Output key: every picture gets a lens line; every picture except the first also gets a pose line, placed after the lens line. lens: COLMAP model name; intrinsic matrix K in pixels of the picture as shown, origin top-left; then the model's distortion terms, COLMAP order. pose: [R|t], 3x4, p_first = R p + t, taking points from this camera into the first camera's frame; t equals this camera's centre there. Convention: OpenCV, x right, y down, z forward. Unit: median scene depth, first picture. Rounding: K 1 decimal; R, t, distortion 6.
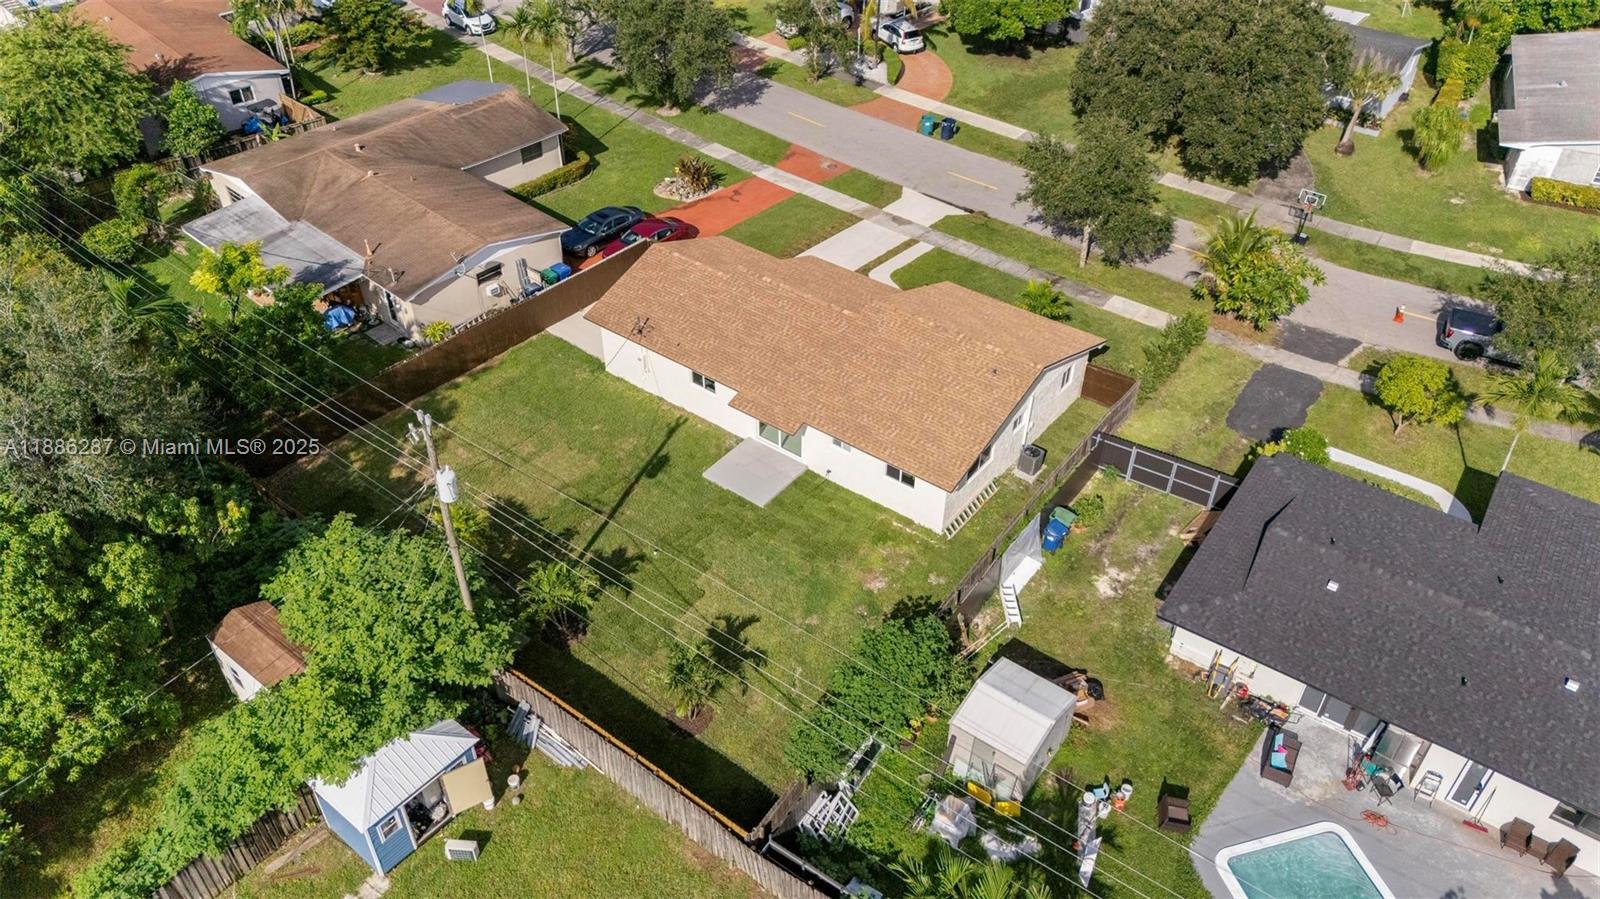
lens RADIAL K [[1168.4, 0, 803.0], [0, 1168.4, 456.8], [0, 0, 1]] dist [0.107318, -0.153383]
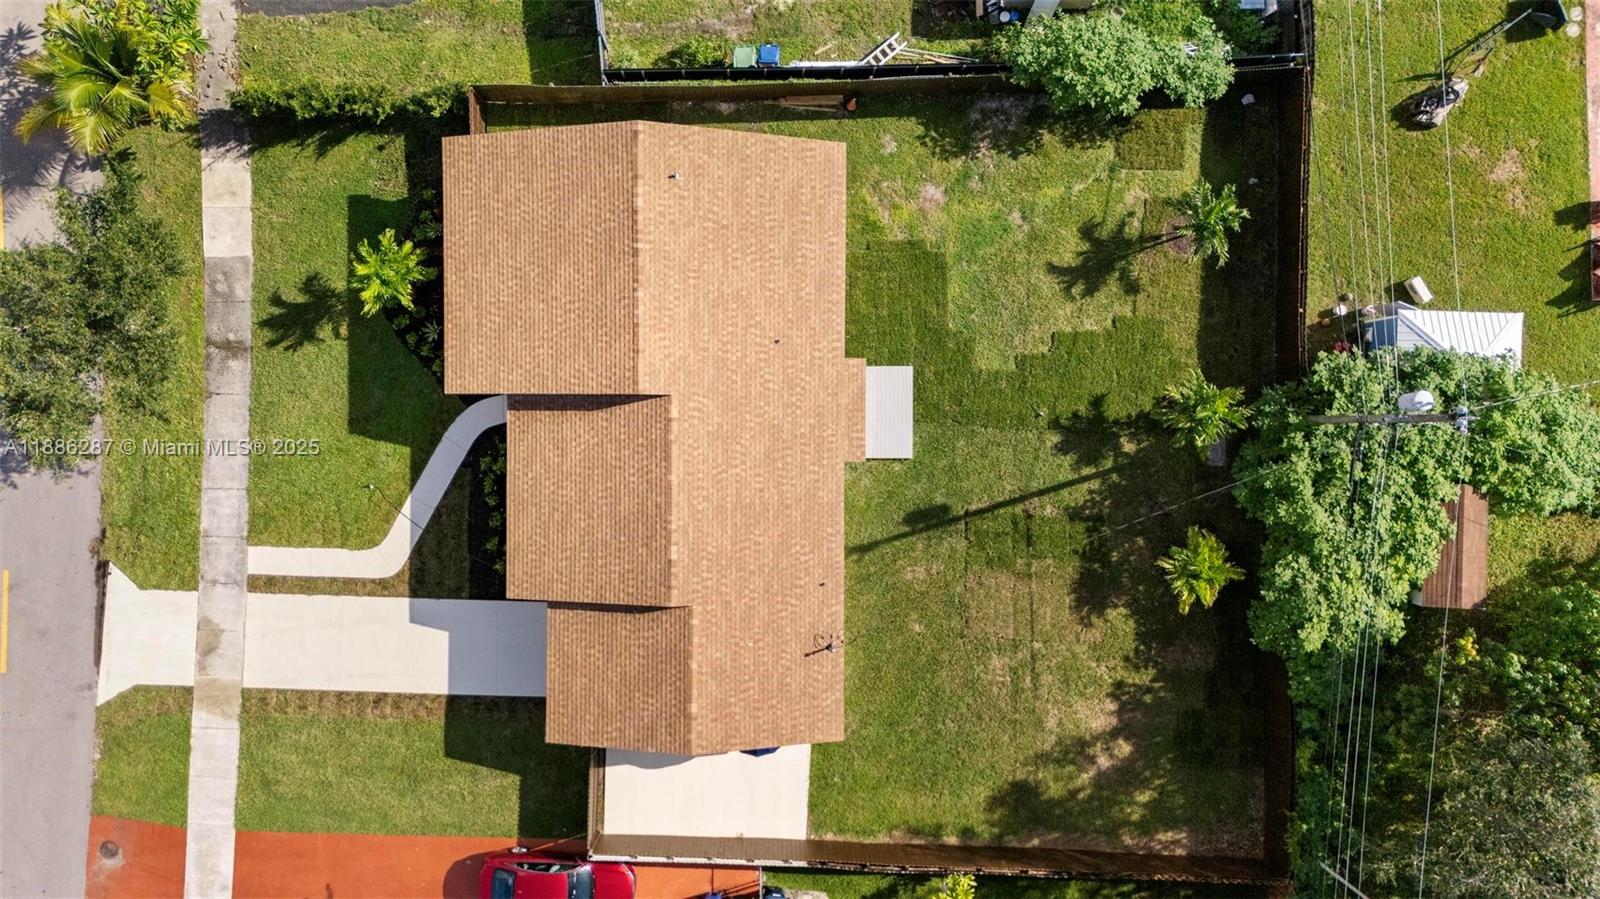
lens RADIAL K [[1174.0, 0, 802.9], [0, 1174.0, 451.7], [0, 0, 1]] dist [0.069062, -0.055563]
pose [[-0.602610, -0.797470, -0.030047, -0.008940], [0.484926, -0.395818, 0.779856, -0.660453], [-0.633805, 0.455378, 0.625238, 0.504035]]
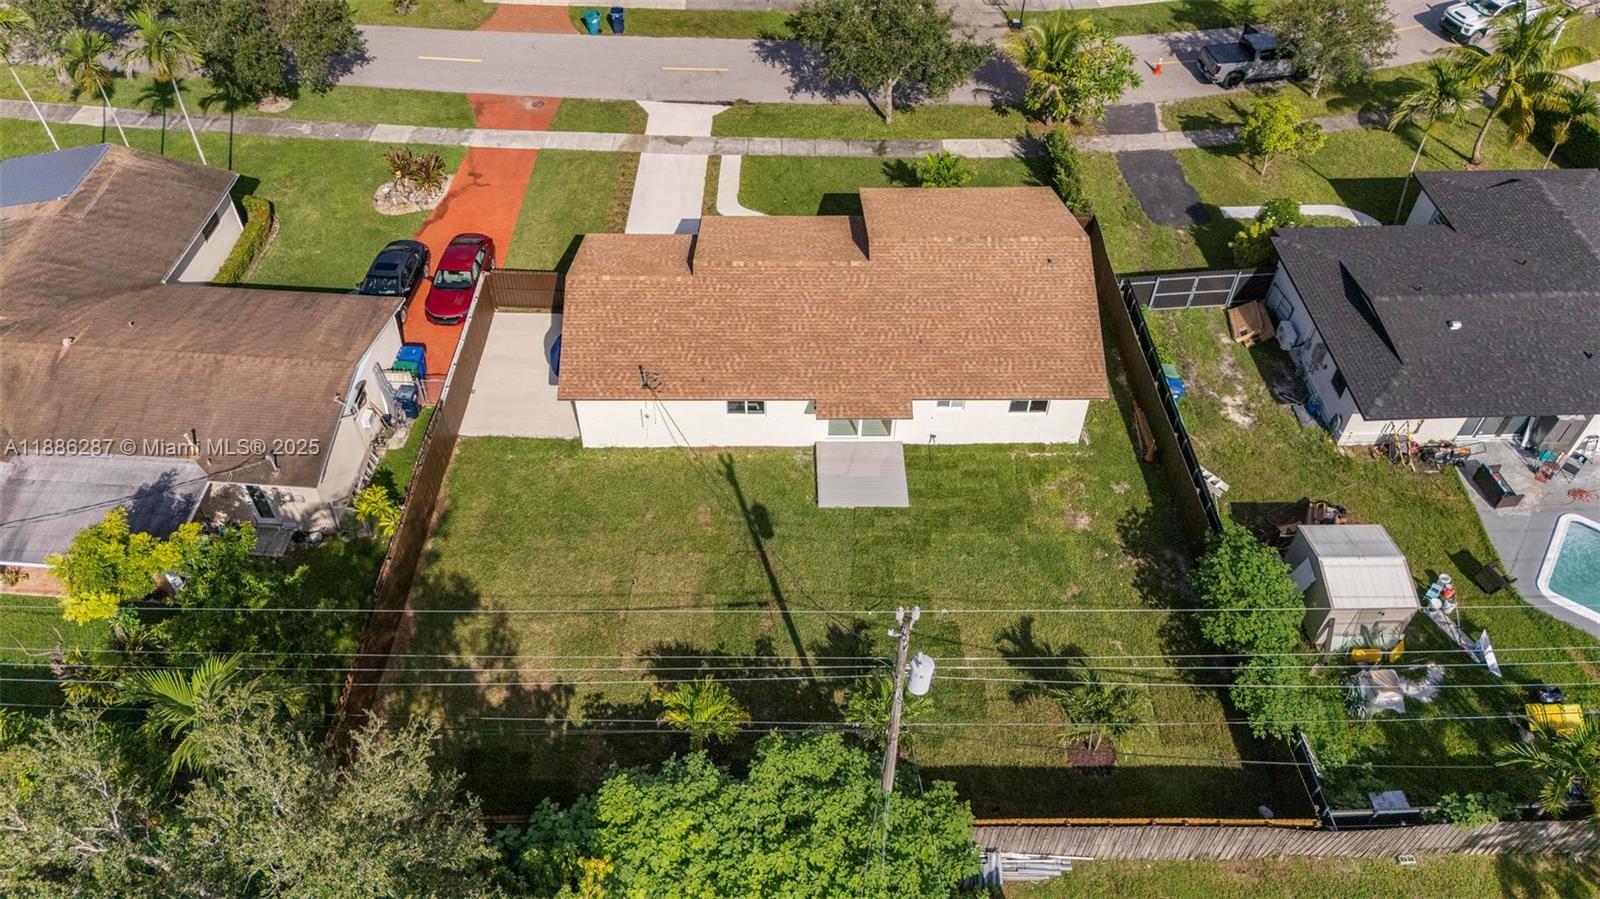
lens RADIAL K [[1168.4, 0, 803.0], [0, 1168.4, 456.8], [0, 0, 1]] dist [0.107318, -0.153383]
pose [[0.783807, -0.453445, 0.424304, -0.428525], [0.388749, 0.891090, 0.234163, -0.214454], [-0.484274, -0.018591, 0.874719, 0.251276]]
